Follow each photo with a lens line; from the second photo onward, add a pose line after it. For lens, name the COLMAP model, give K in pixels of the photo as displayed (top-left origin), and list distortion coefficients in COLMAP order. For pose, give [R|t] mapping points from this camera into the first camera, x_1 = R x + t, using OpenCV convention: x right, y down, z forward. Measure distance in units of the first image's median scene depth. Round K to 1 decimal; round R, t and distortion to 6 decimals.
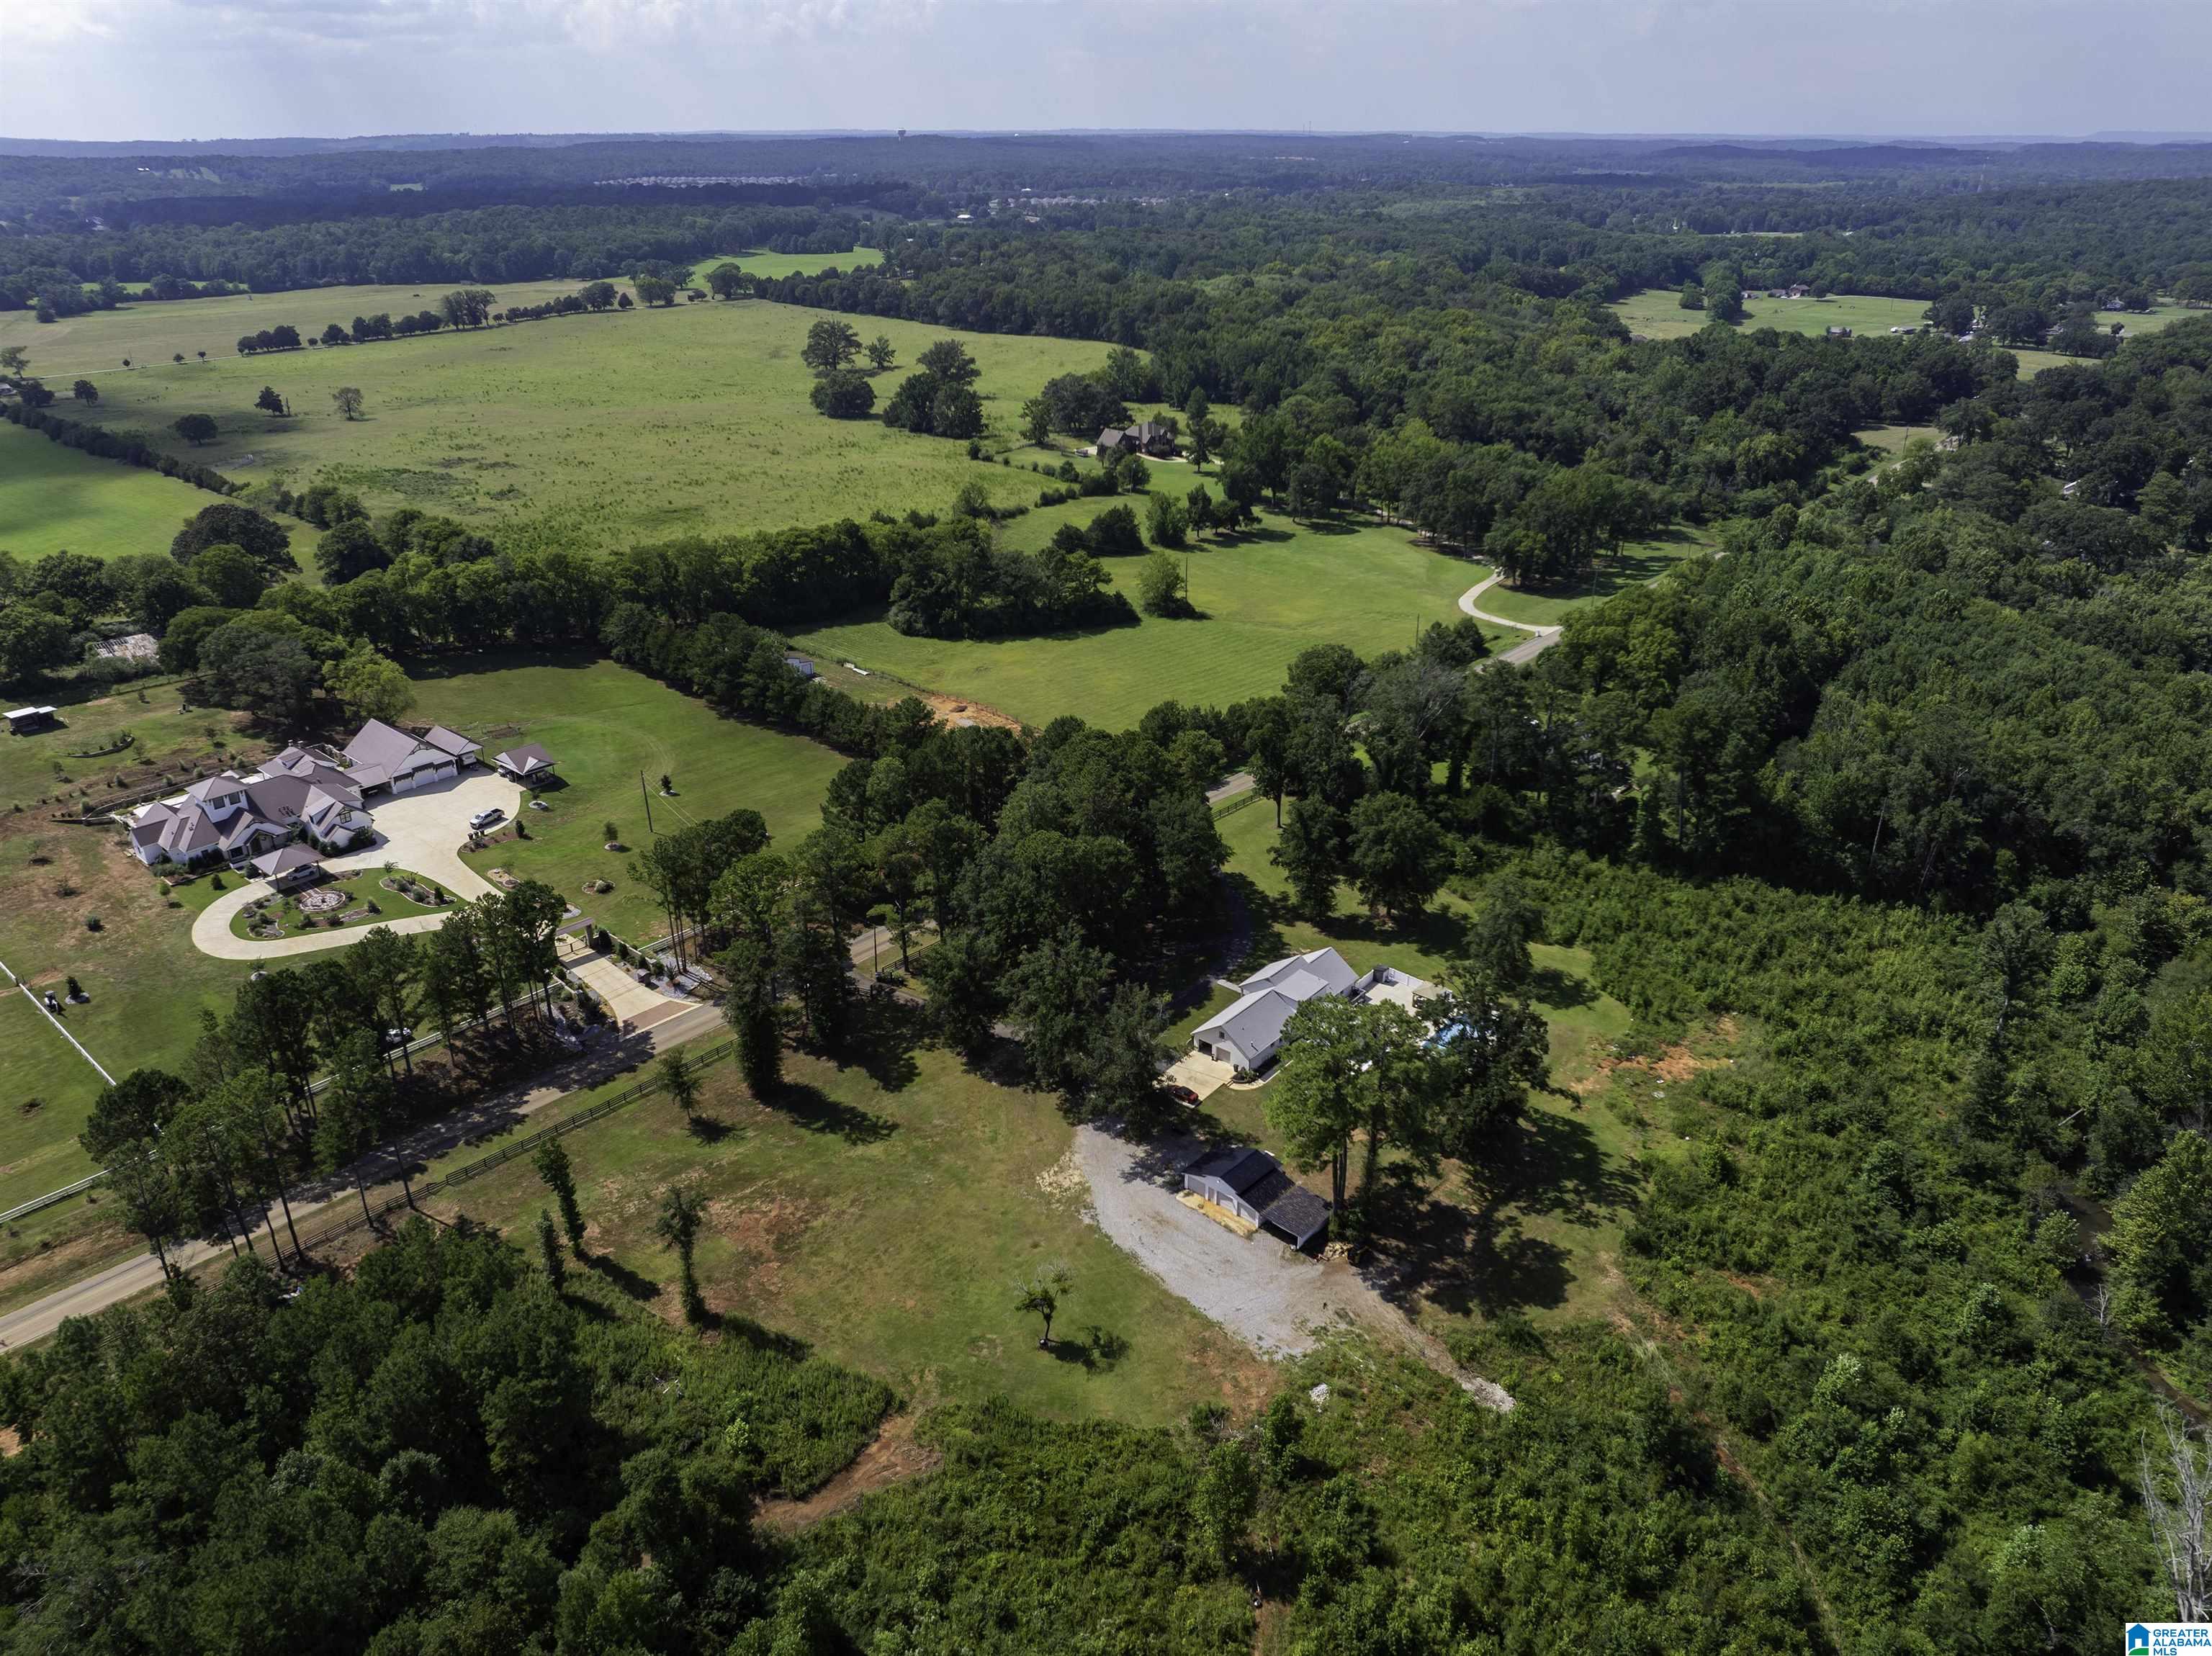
lens RADIAL K [[1559.8, 0, 1106.0], [0, 1559.8, 828.0], [0, 0, 1]] dist [-0.070337, 0.051390]
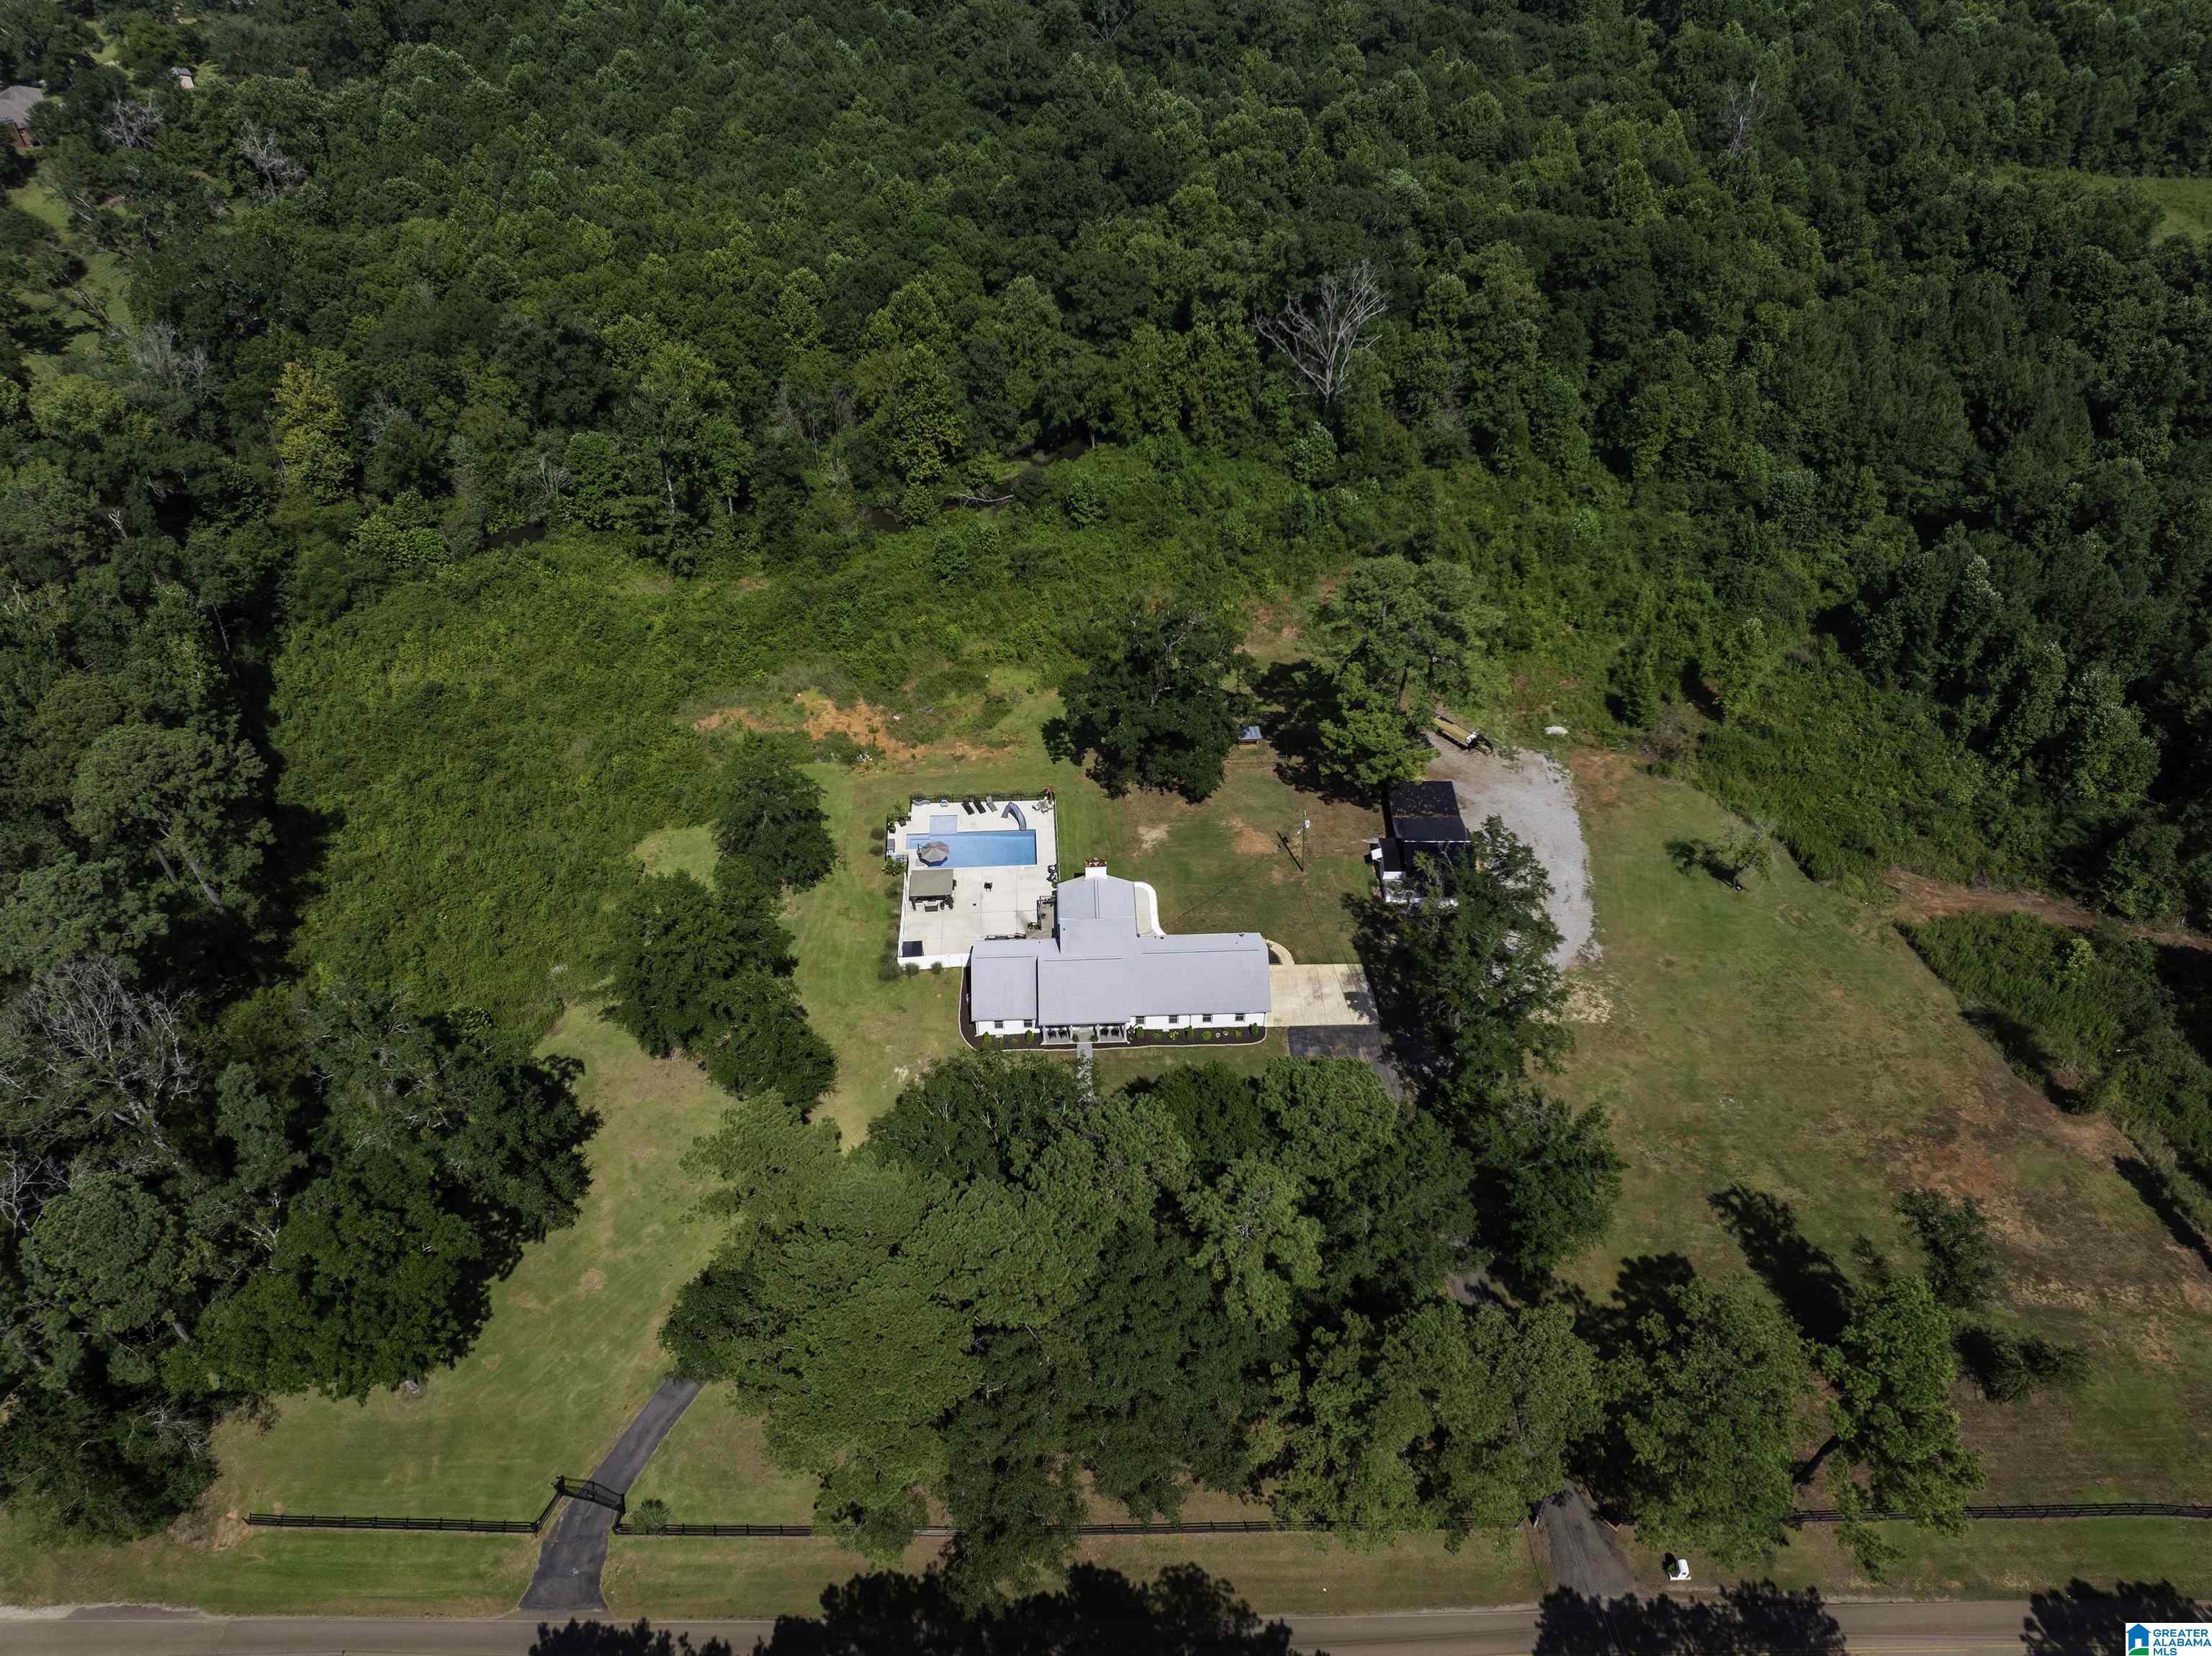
lens RADIAL K [[1550.2, 0, 1115.8], [0, 1550.2, 826.7], [0, 0, 1]] dist [-0.039764, 0.010660]
pose [[-0.665071, -0.514571, 0.541201, -0.171872], [0.305599, 0.473719, 0.825954, -0.370980], [-0.681389, 0.714708, -0.157804, 0.829100]]
